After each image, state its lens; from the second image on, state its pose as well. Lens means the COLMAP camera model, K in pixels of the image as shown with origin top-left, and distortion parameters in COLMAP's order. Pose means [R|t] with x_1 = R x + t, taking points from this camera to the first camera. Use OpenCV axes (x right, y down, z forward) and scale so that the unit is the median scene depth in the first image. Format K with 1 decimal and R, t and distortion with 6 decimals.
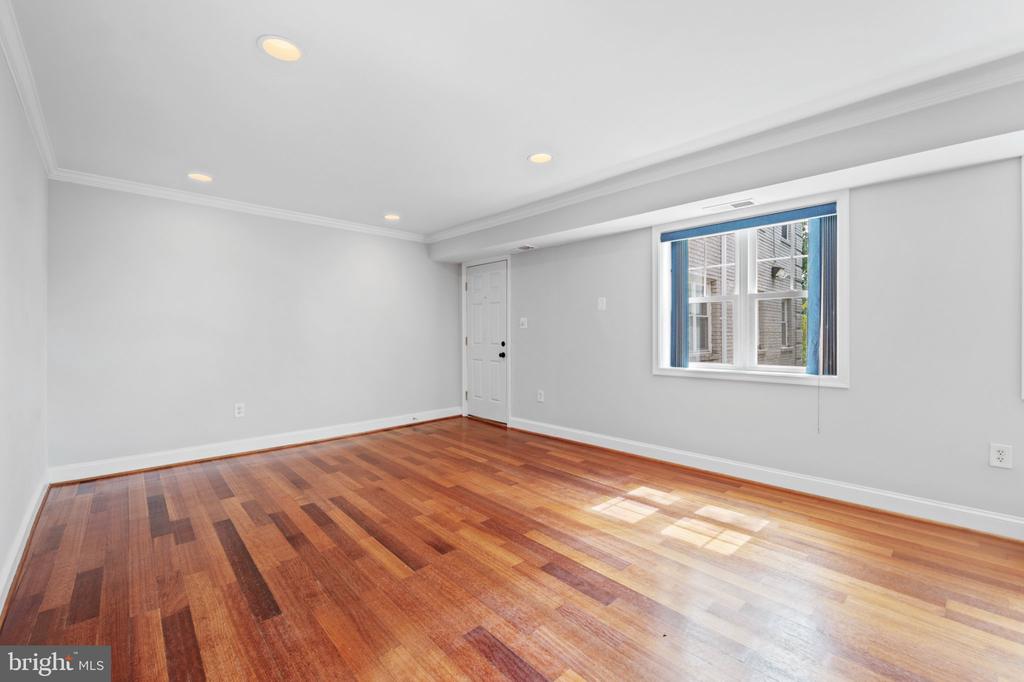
lens RADIAL K [[422.8, 0, 510.9], [0, 422.8, 336.5], [0, 0, 1]] dist [-0.001738, -0.000188]
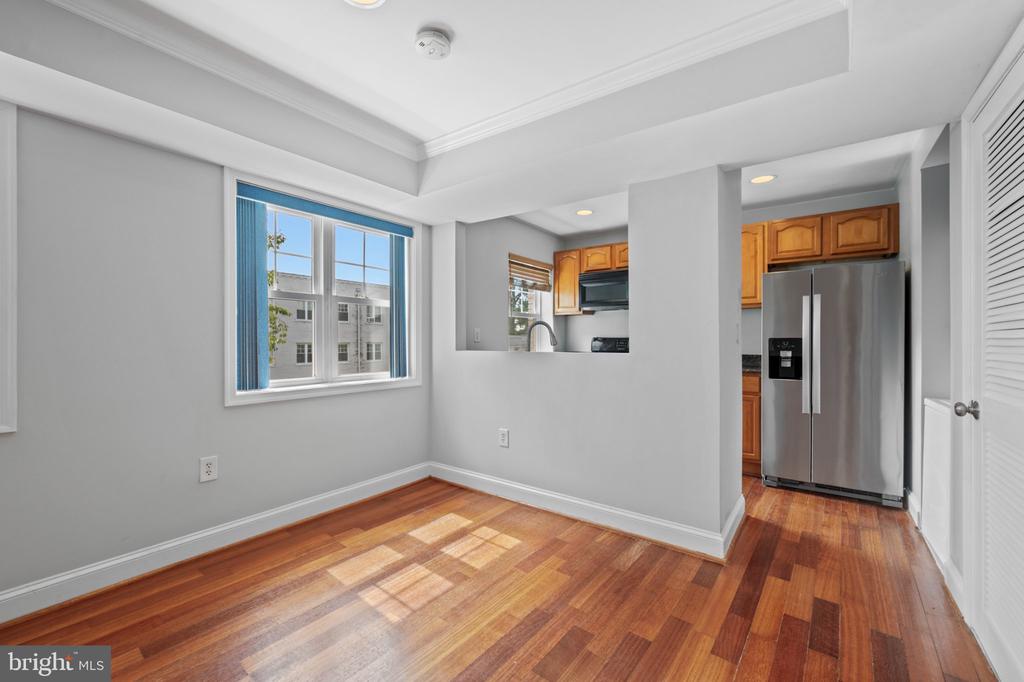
lens RADIAL K [[421.7, 0, 510.8], [0, 421.7, 341.3], [0, 0, 1]] dist [-0.001469, -0.000167]
pose [[-0.158713, 0.002272, 0.987322, 0.080451], [0.006023, 0.999981, -0.001333, -0.001589], [-0.987306, 0.005735, -0.158723, 0.367145]]
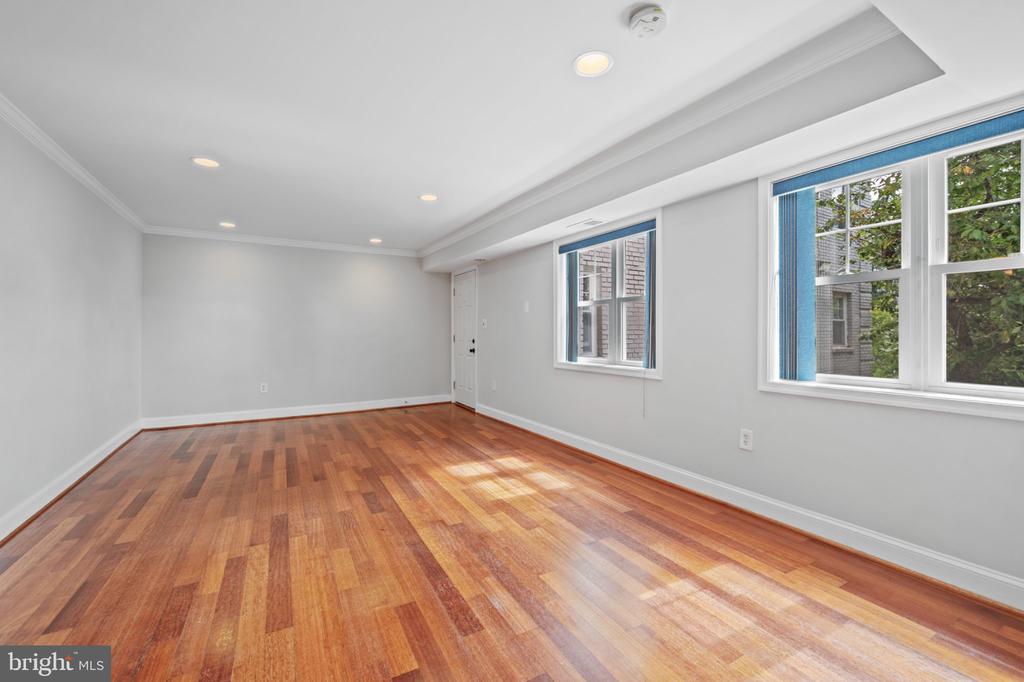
lens RADIAL K [[423.4, 0, 513.6], [0, 423.4, 334.3], [0, 0, 1]] dist [-0.002230, -0.000258]
pose [[0.972417, 0.001984, -0.233241, 0.636953], [-0.002516, 0.999995, -0.001982, 0.000970], [0.233236, 0.002514, 0.972417, -0.205807]]
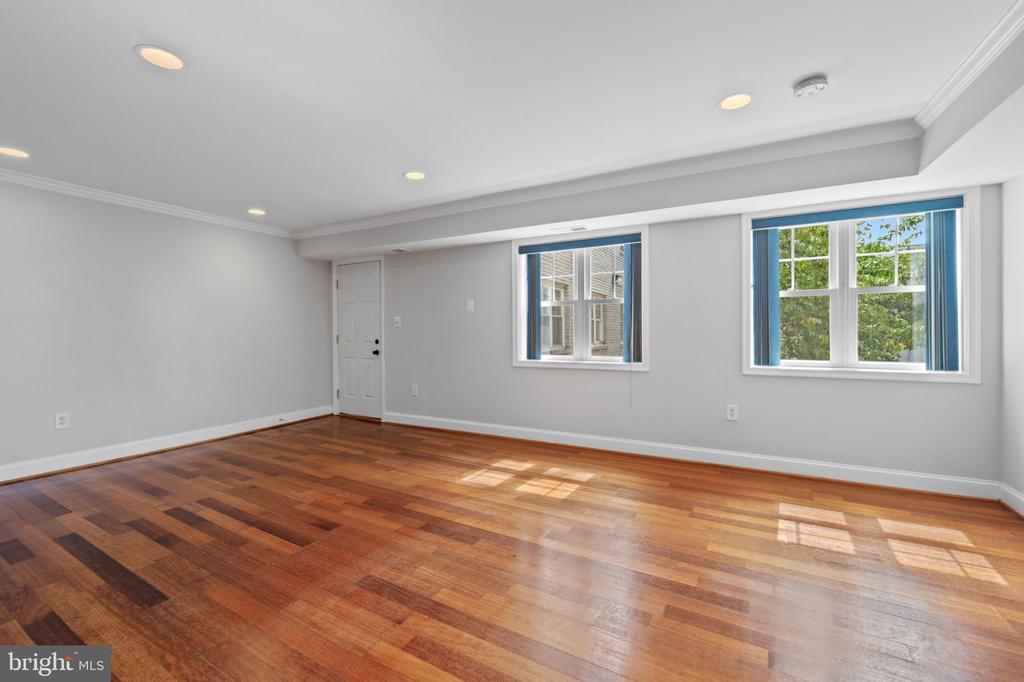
lens RADIAL K [[423.4, 0, 513.6], [0, 423.4, 334.3], [0, 0, 1]] dist [-0.002230, -0.000258]
pose [[0.952789, -0.004720, 0.303596, -0.024162], [0.004690, 0.999989, 0.000828, 0.000104], [-0.303596, 0.000635, 0.952801, -0.152917]]
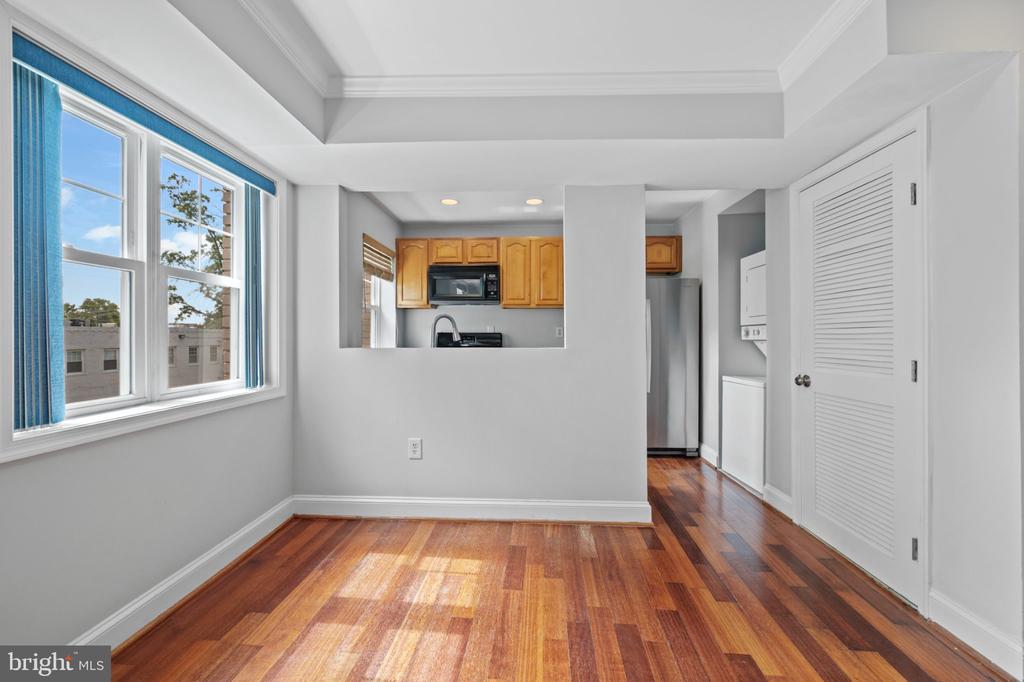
lens RADIAL K [[423.4, 0, 513.6], [0, 423.4, 334.3], [0, 0, 1]] dist [-0.002230, -0.000258]
pose [[-0.684851, 0.007297, 0.728646, 0.307378], [0.007356, 0.999968, -0.003100, -0.002790], [-0.728646, 0.003237, -0.684883, 0.675270]]
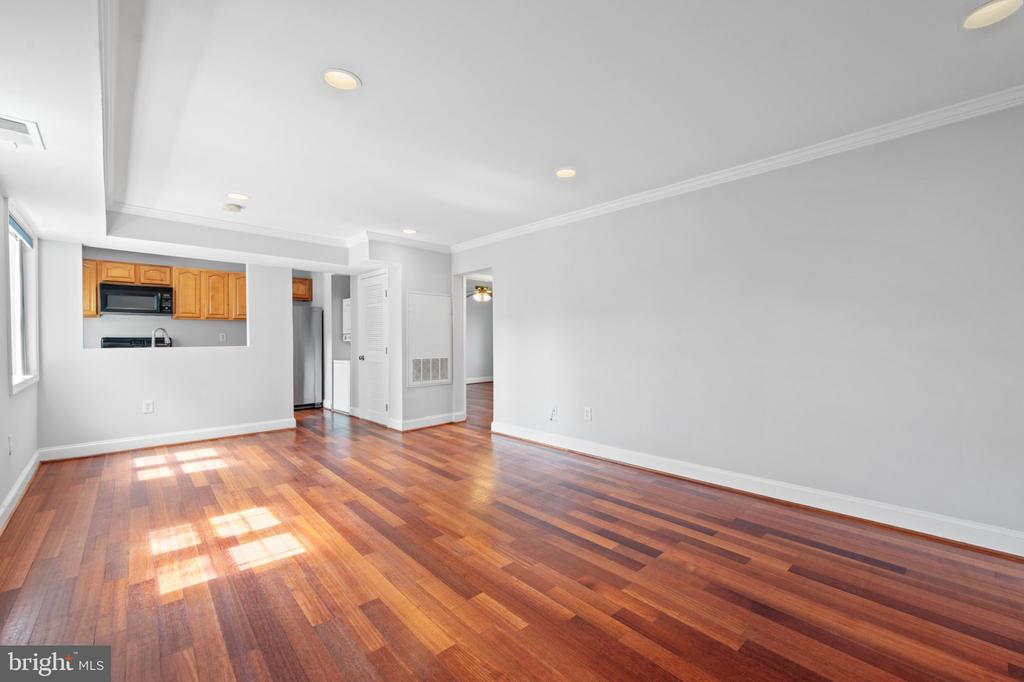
lens RADIAL K [[421.7, 0, 510.8], [0, 421.7, 341.3], [0, 0, 1]] dist [-0.001469, -0.000167]
pose [[-0.999910, 0.007198, 0.011330, -0.207856], [0.007353, 0.999880, 0.013662, -0.011419], [-0.011230, 0.013744, -0.999842, 1.691320]]
